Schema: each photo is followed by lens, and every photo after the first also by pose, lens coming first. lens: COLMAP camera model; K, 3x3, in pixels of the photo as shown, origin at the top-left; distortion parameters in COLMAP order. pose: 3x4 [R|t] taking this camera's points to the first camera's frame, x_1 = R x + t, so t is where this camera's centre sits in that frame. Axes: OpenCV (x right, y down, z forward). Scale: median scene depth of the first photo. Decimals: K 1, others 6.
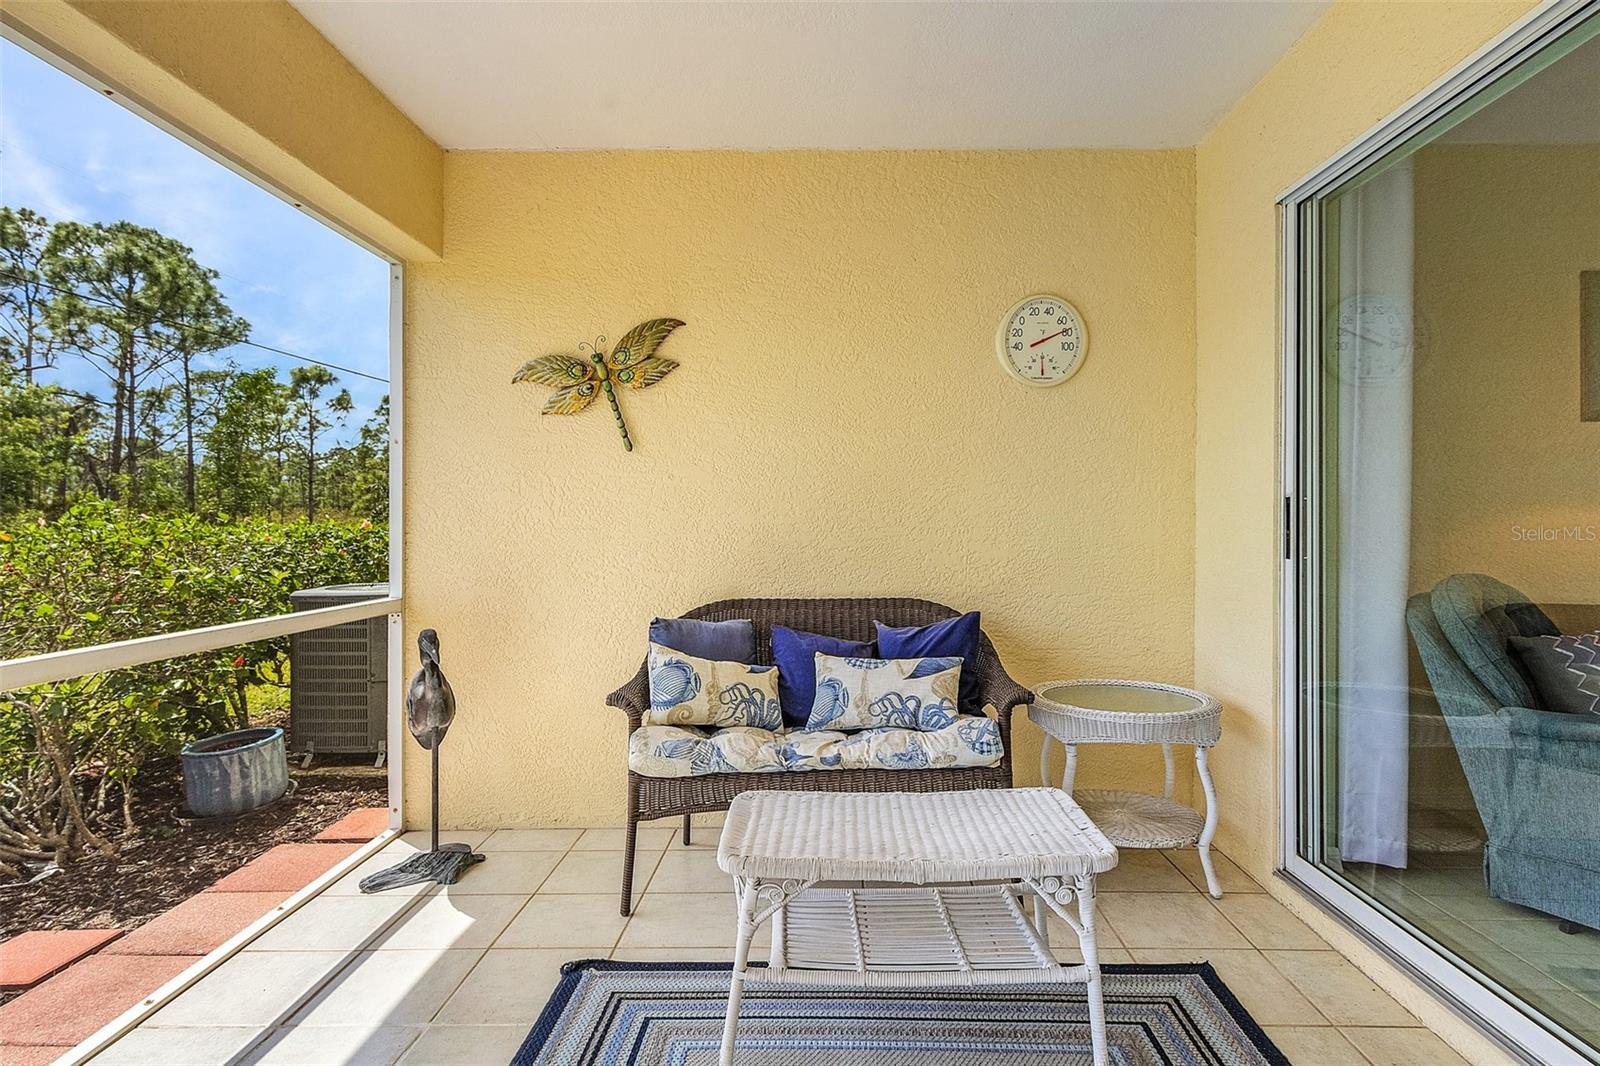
lens RADIAL K [[837.1, 0, 805.8], [0, 837.1, 523.8], [0, 0, 1]] dist [0.001502, 0.000340]
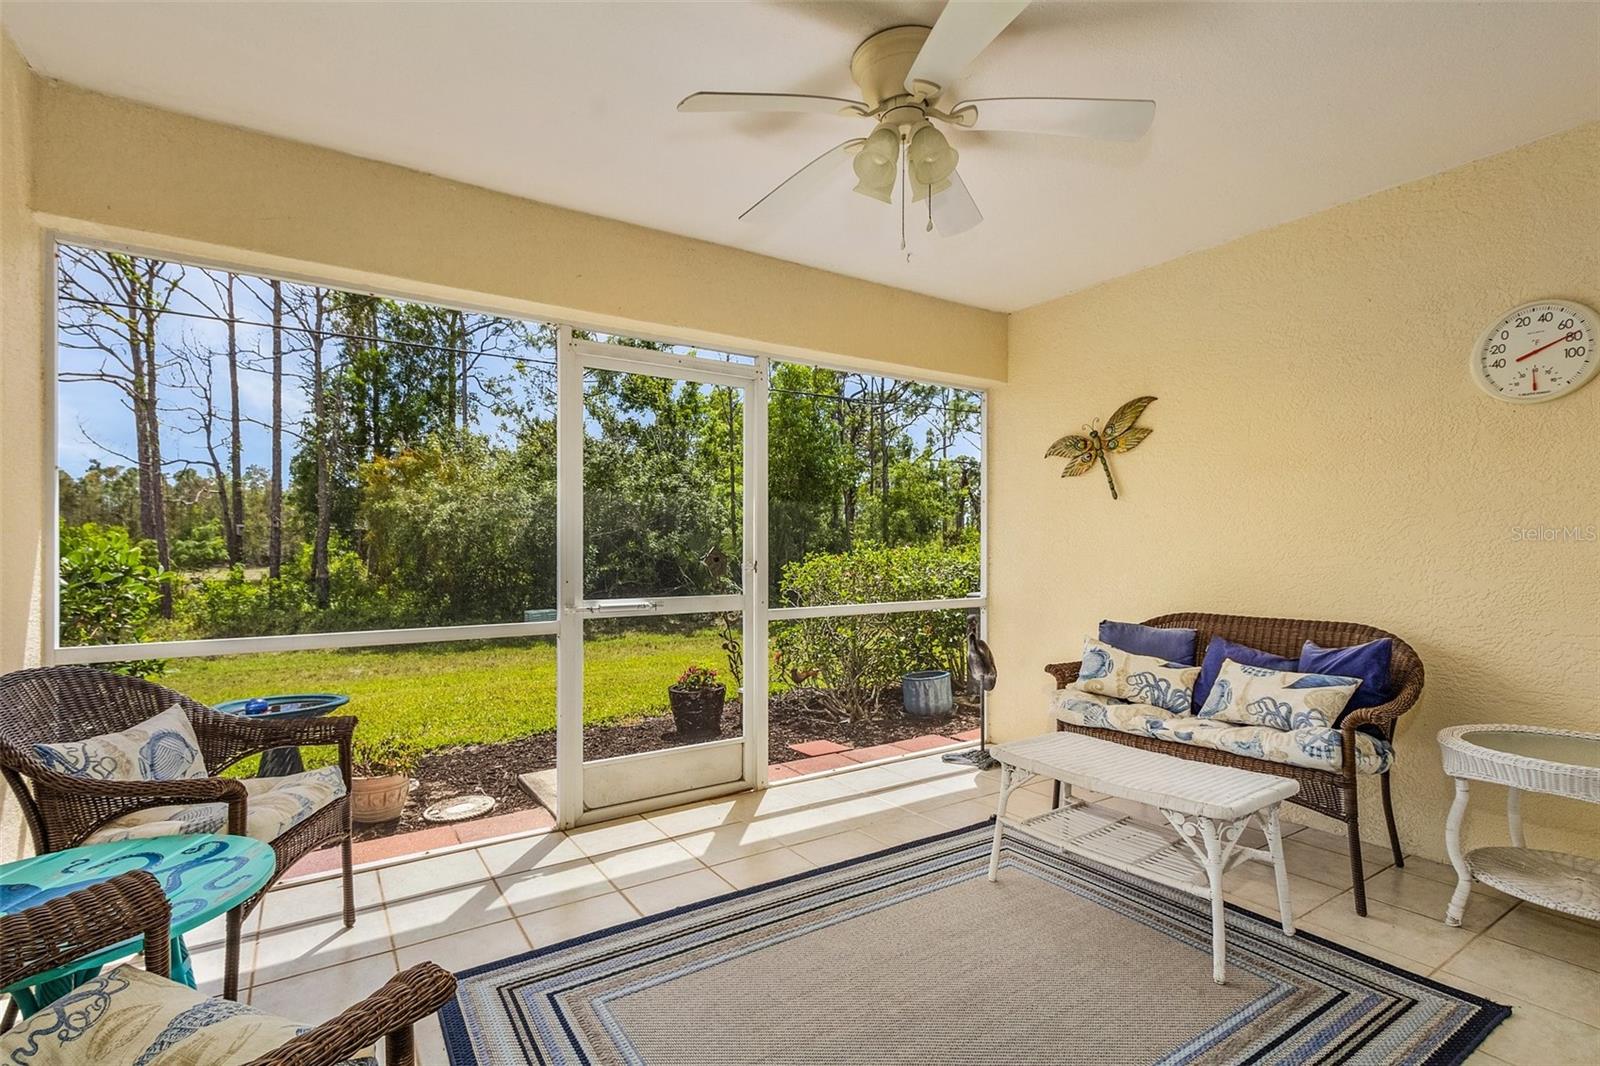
lens RADIAL K [[728.8, 0, 771.5], [0, 728.8, 543.3], [0, 0, 1]] dist [0.000807, 0.000252]
pose [[0.547123, -0.007787, -0.837016, 0.525901], [0.004768, 0.999969, -0.006186, -0.011349], [0.837039, -0.000607, 0.547144, -0.133873]]
